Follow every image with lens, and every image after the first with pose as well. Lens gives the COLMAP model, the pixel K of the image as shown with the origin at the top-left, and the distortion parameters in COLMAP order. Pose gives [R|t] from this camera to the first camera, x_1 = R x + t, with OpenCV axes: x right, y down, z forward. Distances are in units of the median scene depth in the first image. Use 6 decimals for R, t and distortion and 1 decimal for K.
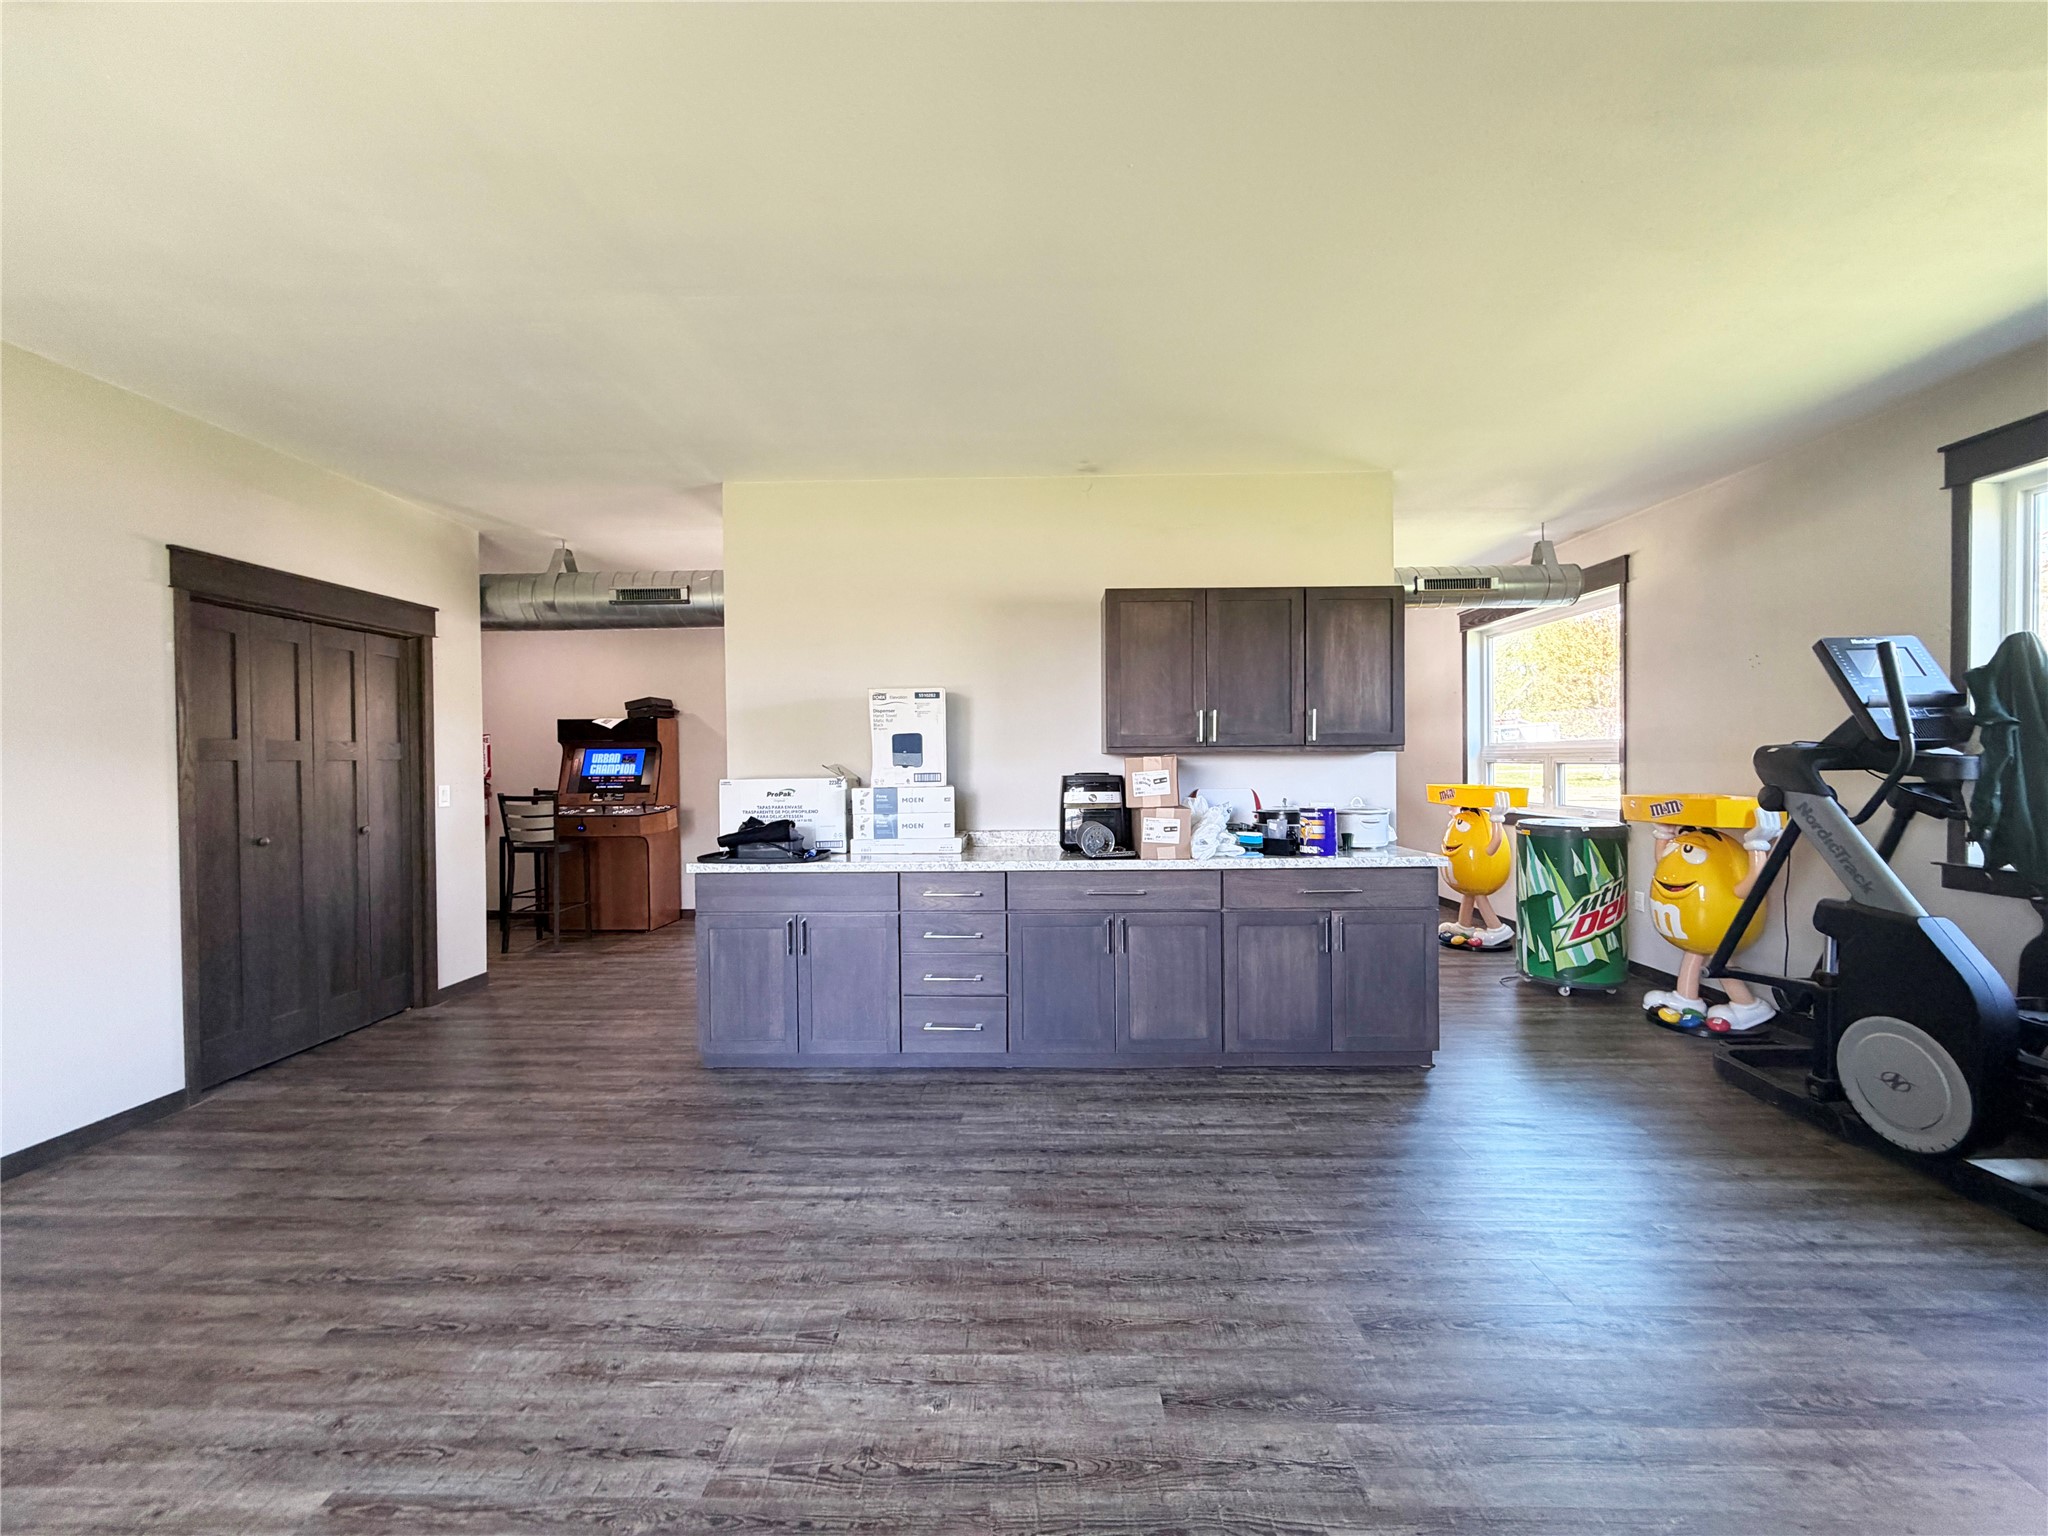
lens RADIAL K [[817.5, 0, 1021.9], [0, 817.5, 769.8], [0, 0, 1]] dist [0.001268, 0.000011]
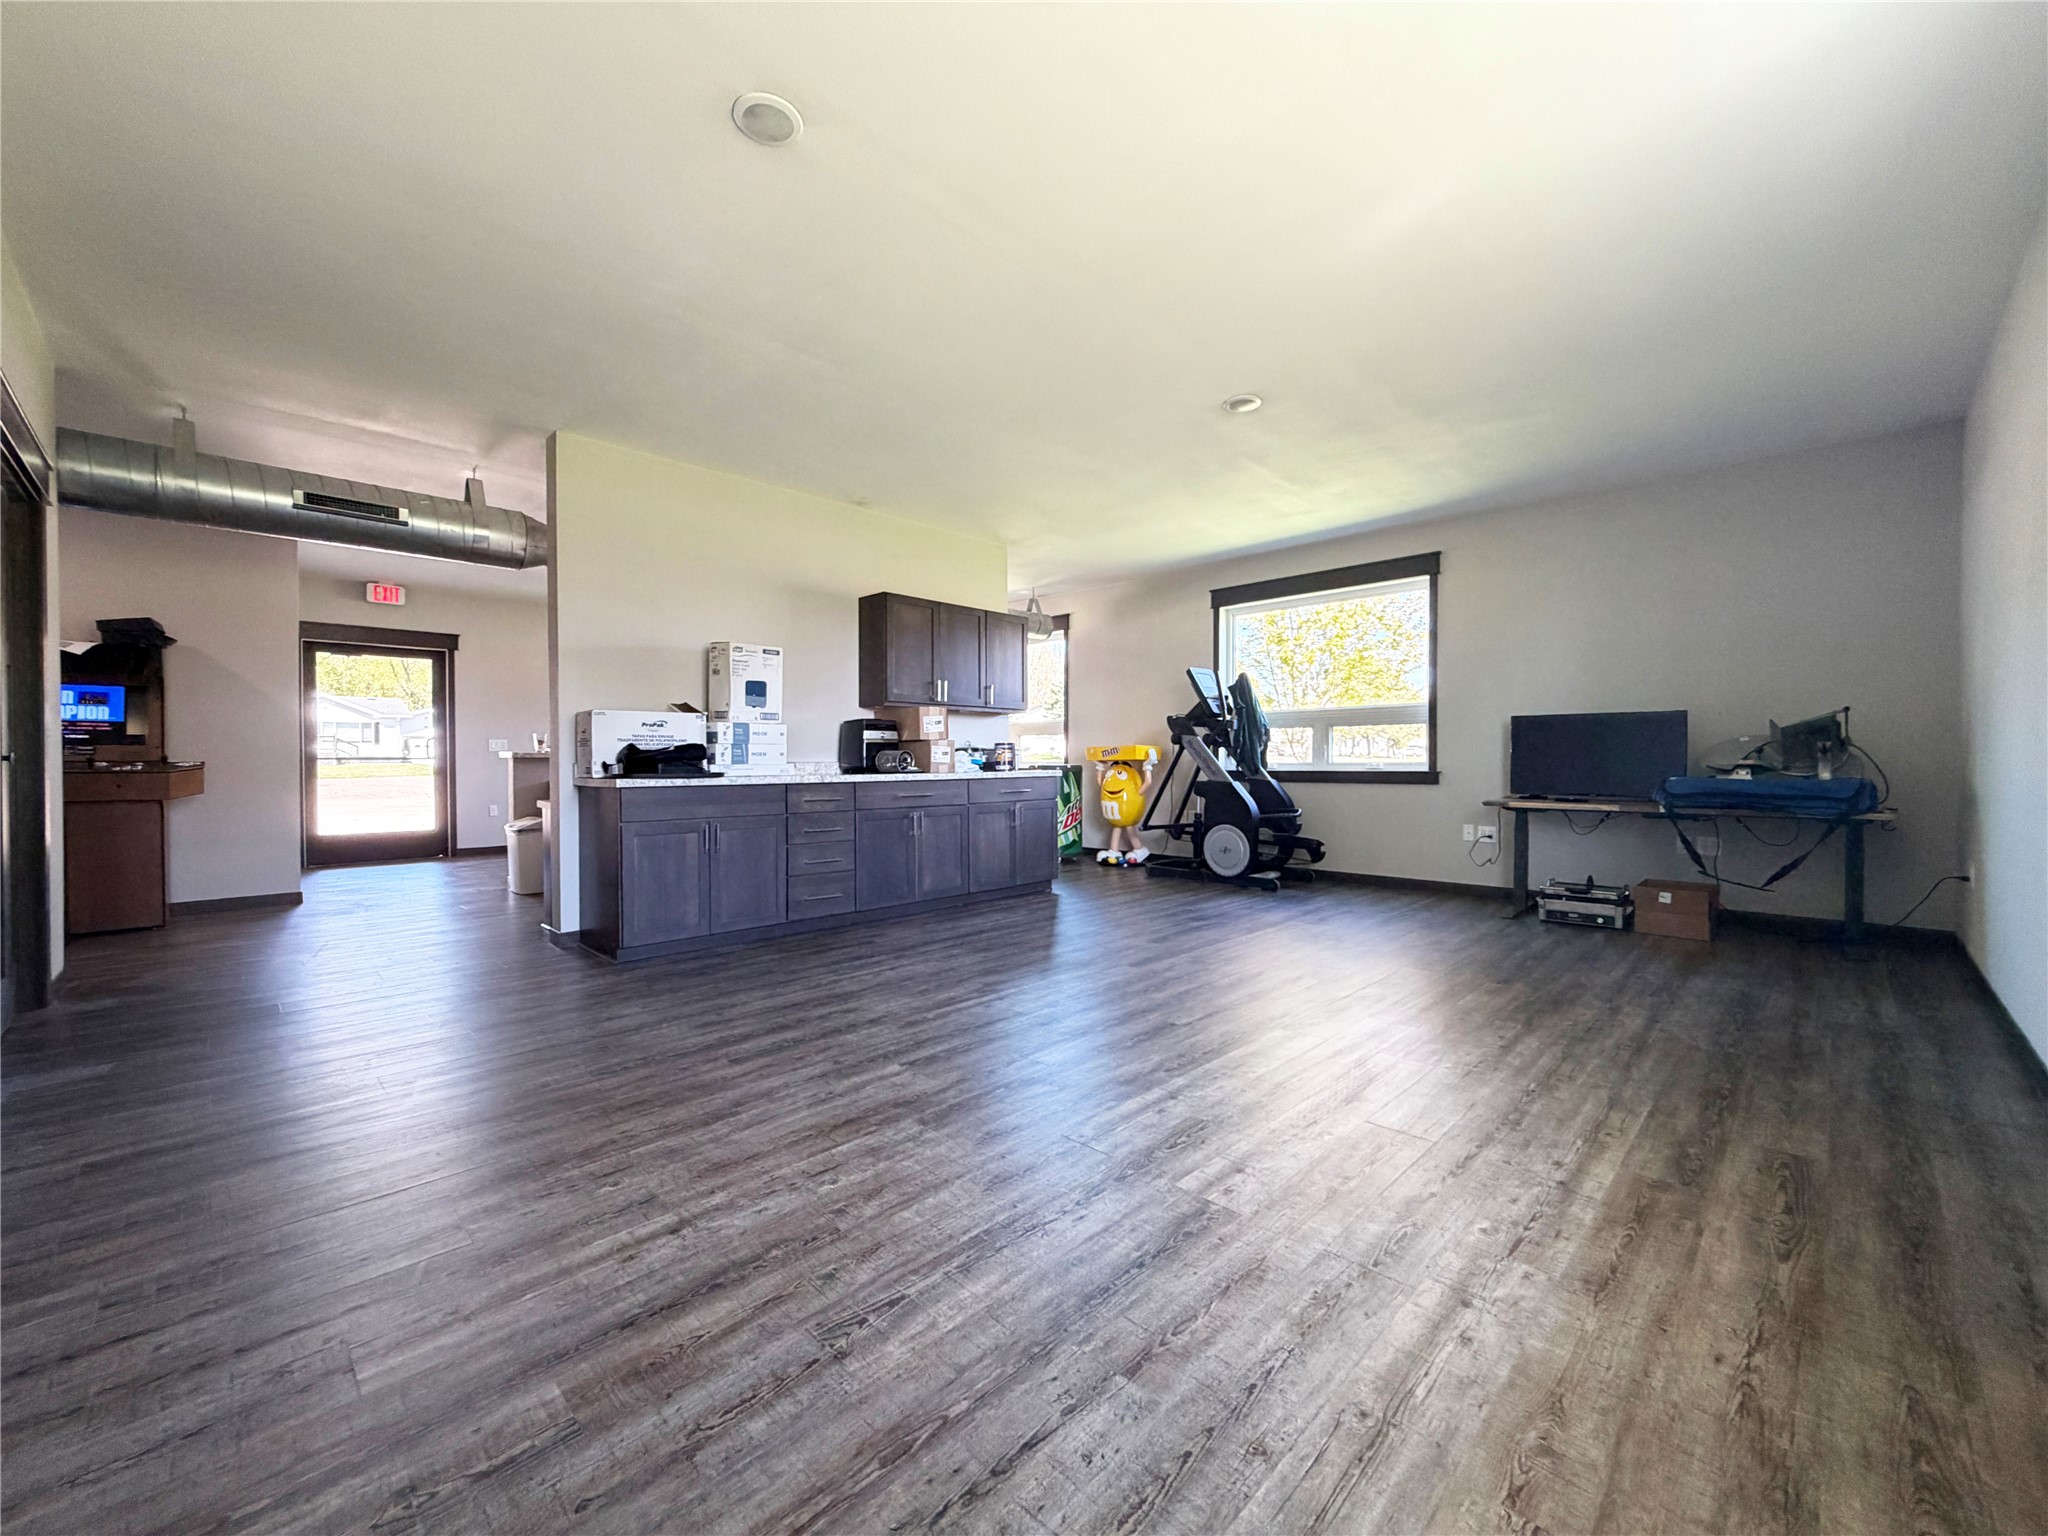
lens RADIAL K [[816.3, 0, 1021.6], [0, 816.3, 769.3], [0, 0, 1]] dist [-0.000911, 0.000110]
pose [[0.689444, -0.000842, 0.724338, -0.850437], [0.005823, 0.999973, -0.004379, 0.110564], [-0.724315, 0.007237, 0.689431, -0.184557]]
